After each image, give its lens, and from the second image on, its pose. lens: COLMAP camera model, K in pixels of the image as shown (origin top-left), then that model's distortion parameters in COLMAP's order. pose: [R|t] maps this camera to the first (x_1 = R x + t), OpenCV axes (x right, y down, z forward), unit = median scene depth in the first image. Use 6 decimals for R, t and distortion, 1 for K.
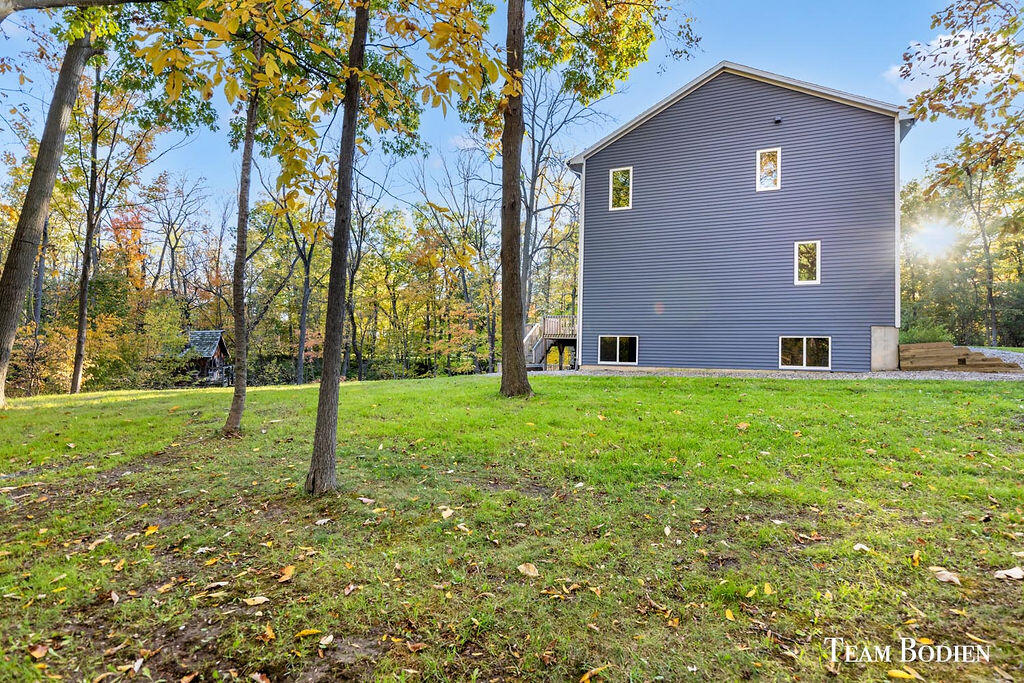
lens RADIAL K [[513.9, 0, 515.4], [0, 513.9, 349.4], [0, 0, 1]] dist [-0.004010, 0.000645]
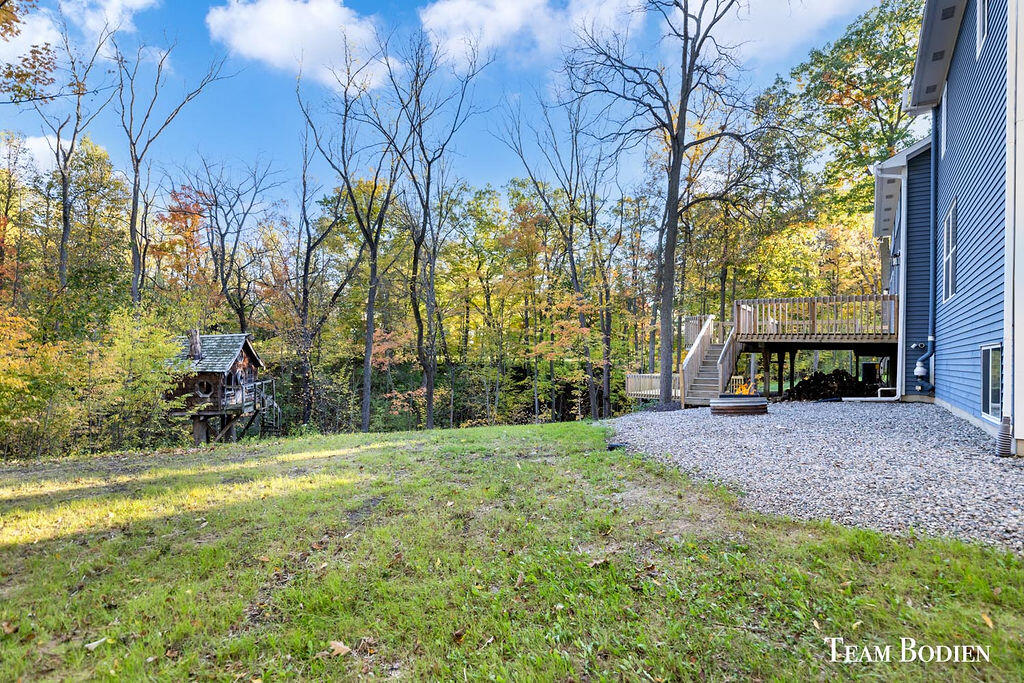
lens RADIAL K [[513.9, 0, 515.4], [0, 513.9, 349.4], [0, 0, 1]] dist [-0.004010, 0.000645]
pose [[0.981978, -0.006293, -0.188889, -0.028642], [0.007086, 0.999969, 0.003522, -0.006628], [0.188861, -0.004797, 0.981992, 0.166093]]
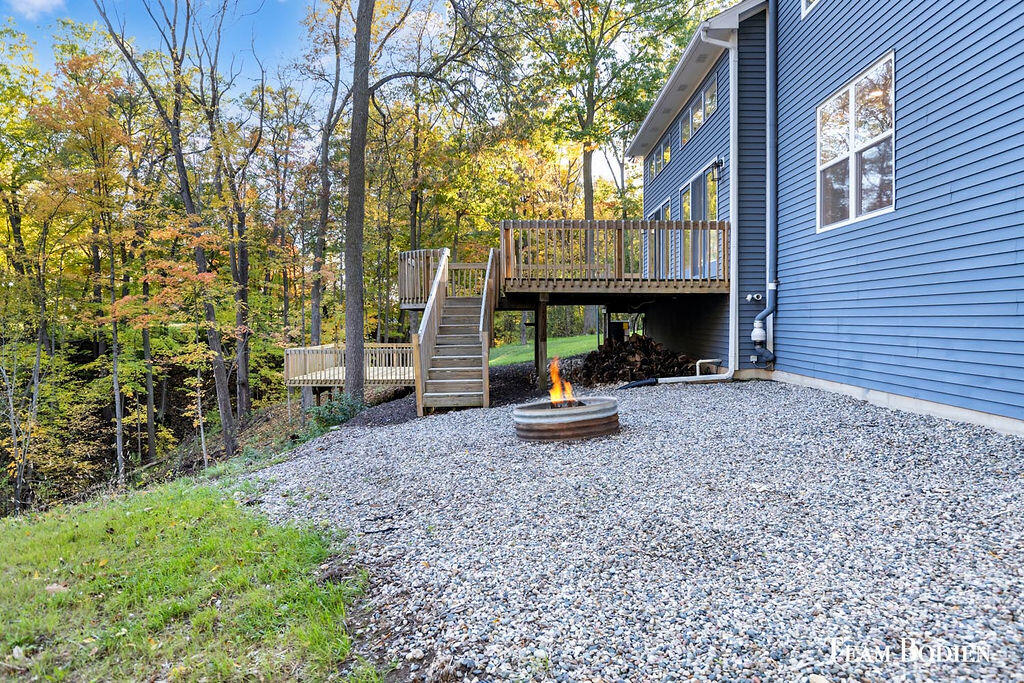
lens RADIAL K [[656.5, 0, 513.0], [0, 656.5, 316.6], [0, 0, 1]] dist [0.003125, 0.001728]
pose [[0.924999, -0.024318, 0.379192, -0.036914], [0.016185, 0.999566, 0.024622, -0.006440], [-0.379626, -0.016639, 0.924990, 0.243213]]
